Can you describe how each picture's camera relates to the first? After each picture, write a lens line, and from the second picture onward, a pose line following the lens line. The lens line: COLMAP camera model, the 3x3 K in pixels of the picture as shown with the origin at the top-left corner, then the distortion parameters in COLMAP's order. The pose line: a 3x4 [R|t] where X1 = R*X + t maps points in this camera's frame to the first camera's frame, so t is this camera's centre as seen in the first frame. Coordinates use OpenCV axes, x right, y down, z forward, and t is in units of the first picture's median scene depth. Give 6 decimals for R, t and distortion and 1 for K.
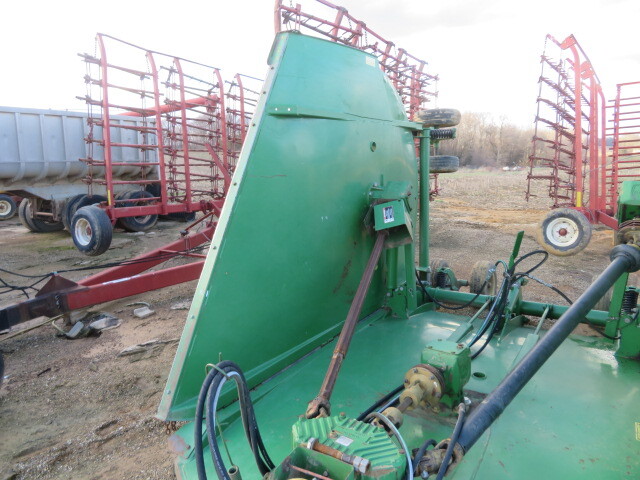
lens RADIAL K [[455.1, 0, 320.0], [0, 455.1, 239.9], [0, 0, 1]] dist [-0.022685, 0.007312]
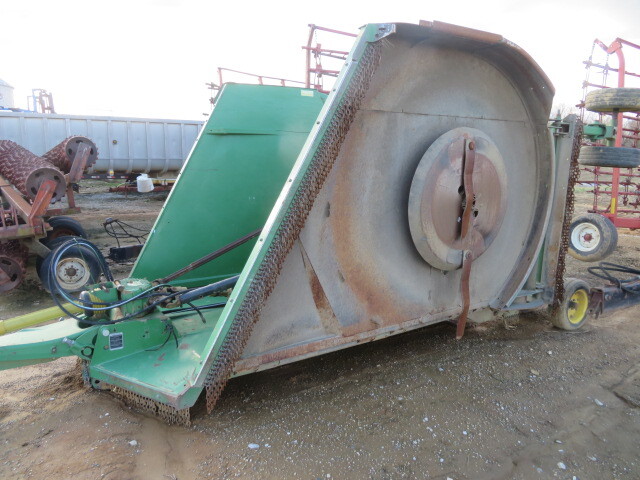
lens RADIAL K [[455.1, 0, 317.7], [0, 455.1, 240.2], [0, 0, 1]] dist [-0.022685, 0.007312]
pose [[0.912606, 0.086528, -0.399579, 0.396624], [-0.085967, 0.996110, 0.019364, 0.021311], [0.399700, 0.016679, 0.916494, -0.158297]]
